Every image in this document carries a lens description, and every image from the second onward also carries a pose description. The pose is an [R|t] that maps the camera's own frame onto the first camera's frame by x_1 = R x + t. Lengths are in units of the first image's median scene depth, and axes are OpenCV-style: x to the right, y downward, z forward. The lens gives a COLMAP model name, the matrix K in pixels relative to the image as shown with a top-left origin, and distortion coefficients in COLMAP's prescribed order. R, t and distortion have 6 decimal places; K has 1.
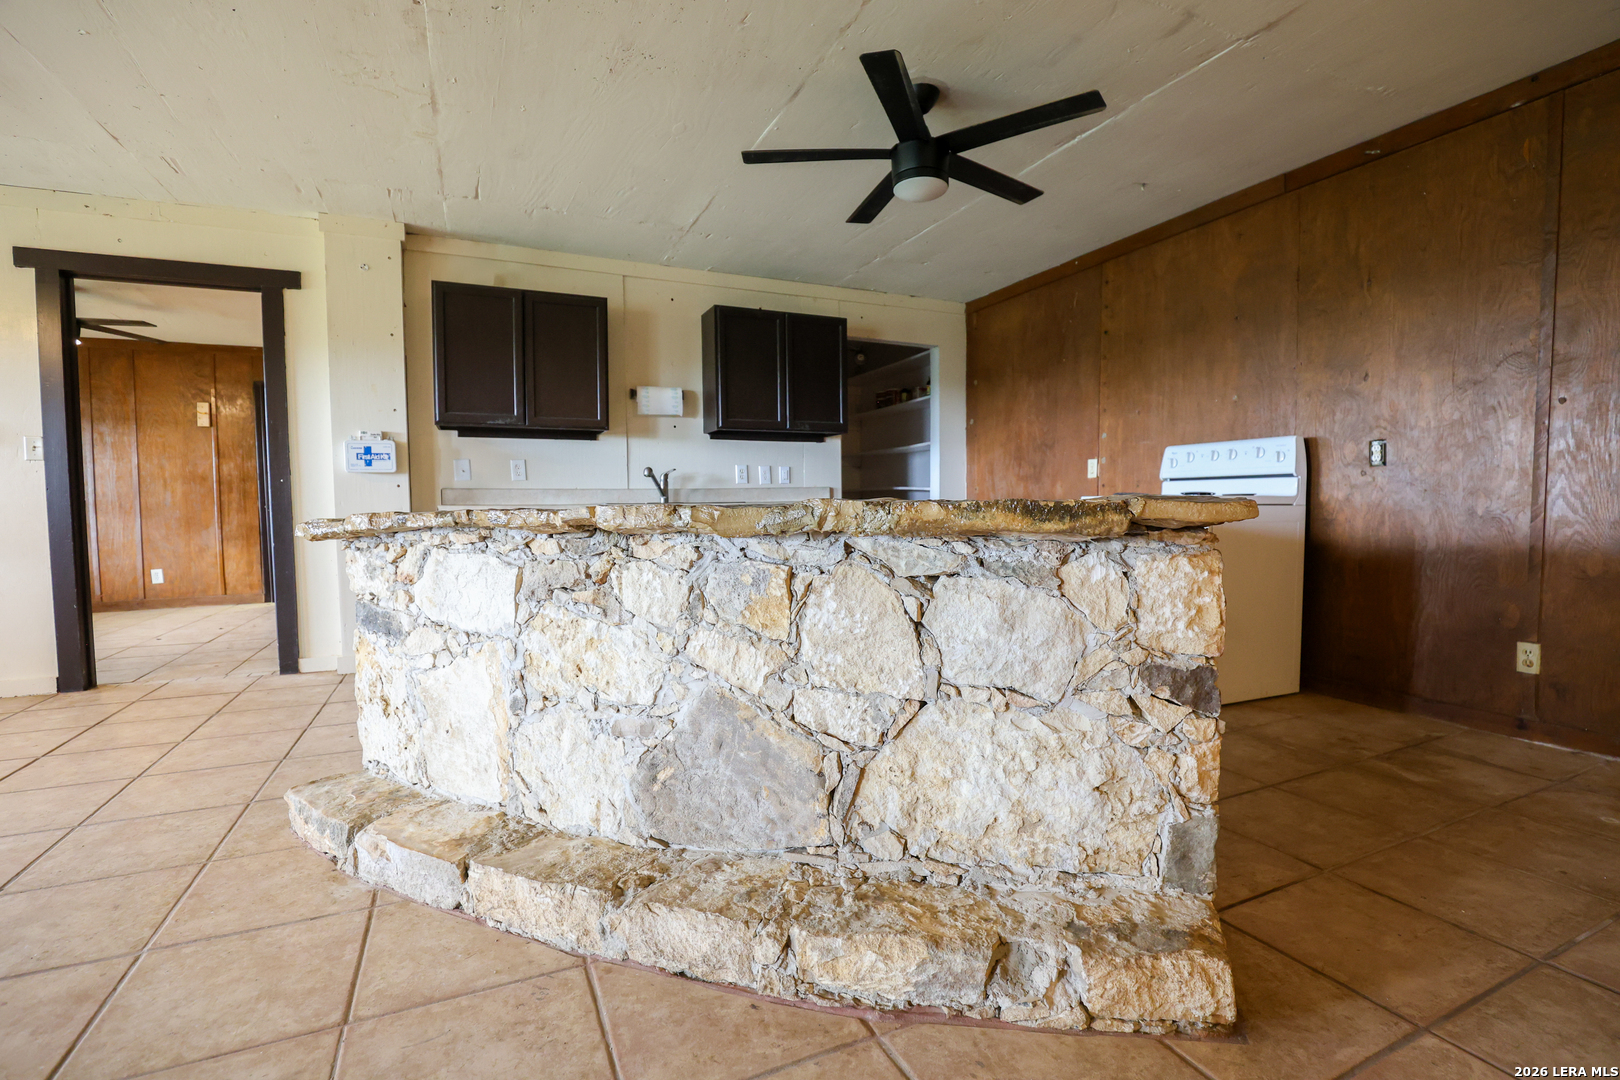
lens RADIAL K [[739.1, 0, 772.7], [0, 739.1, 544.2], [0, 0, 1]] dist [-0.028477, 0.003174]
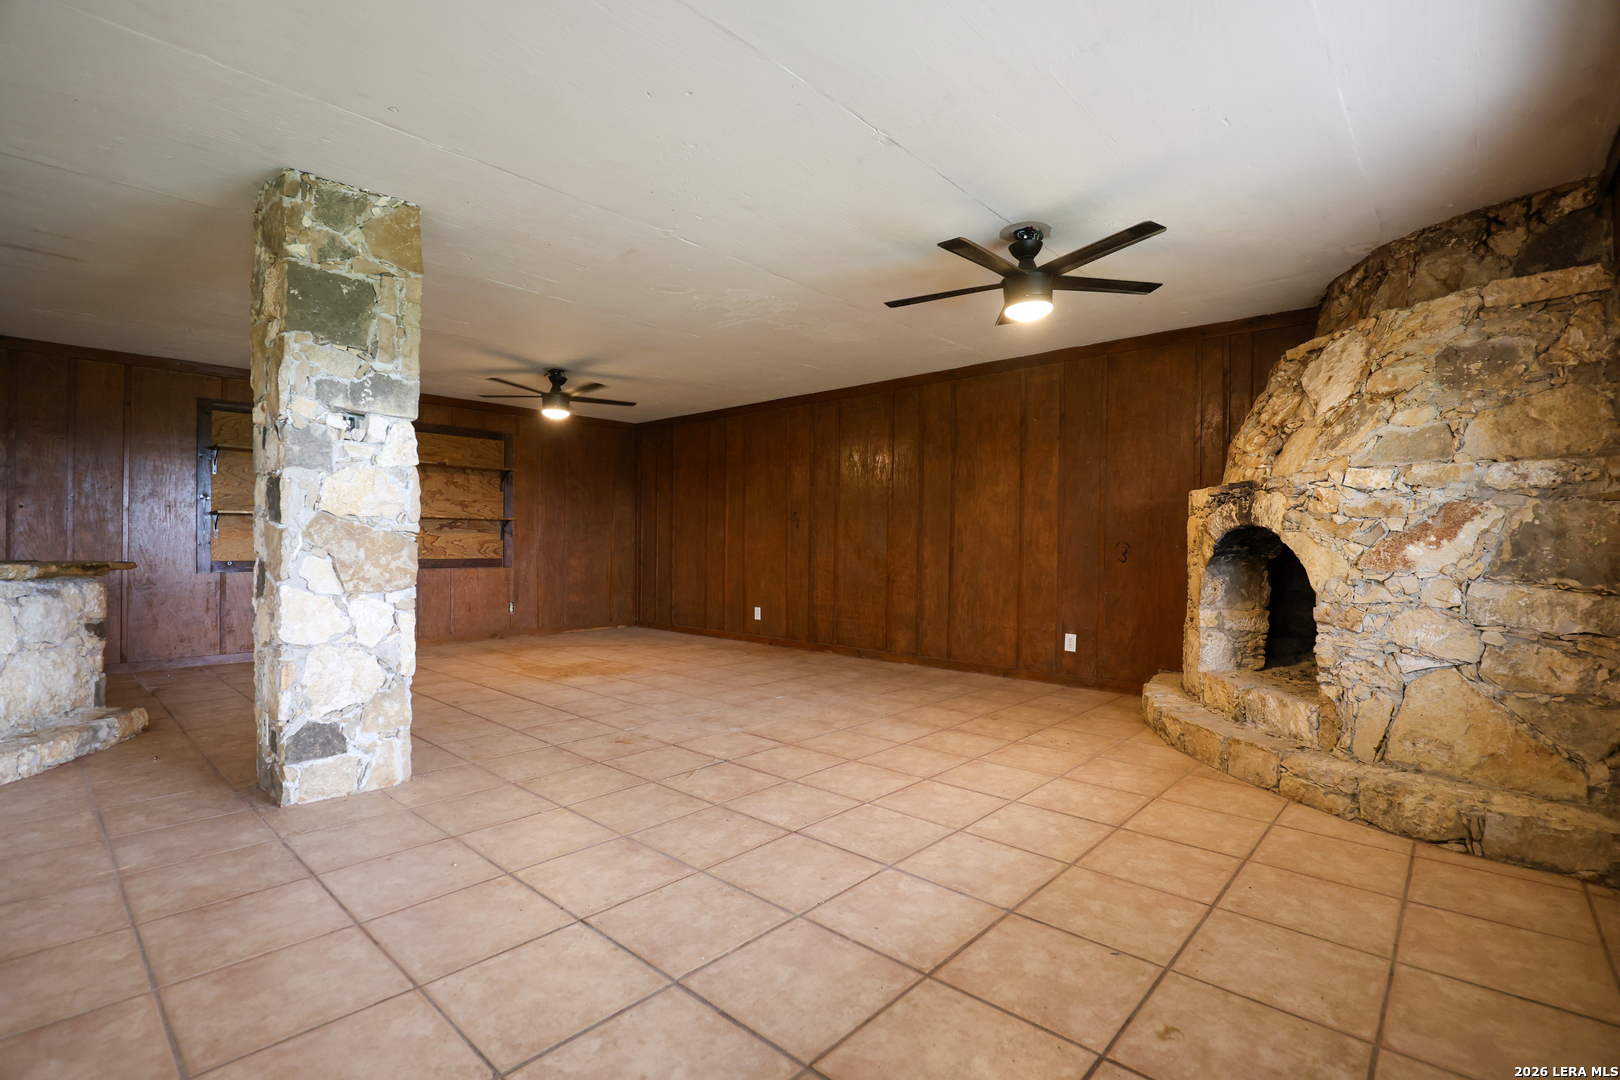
lens RADIAL K [[739.1, 0, 867.9], [0, 739.1, 560.0], [0, 0, 1]] dist [-0.028477, 0.003174]
pose [[-0.433184, -0.013068, 0.901211, -1.452752], [0.046074, 0.998267, 0.036622, -0.015187], [-0.900127, 0.057386, -0.431831, -0.210071]]
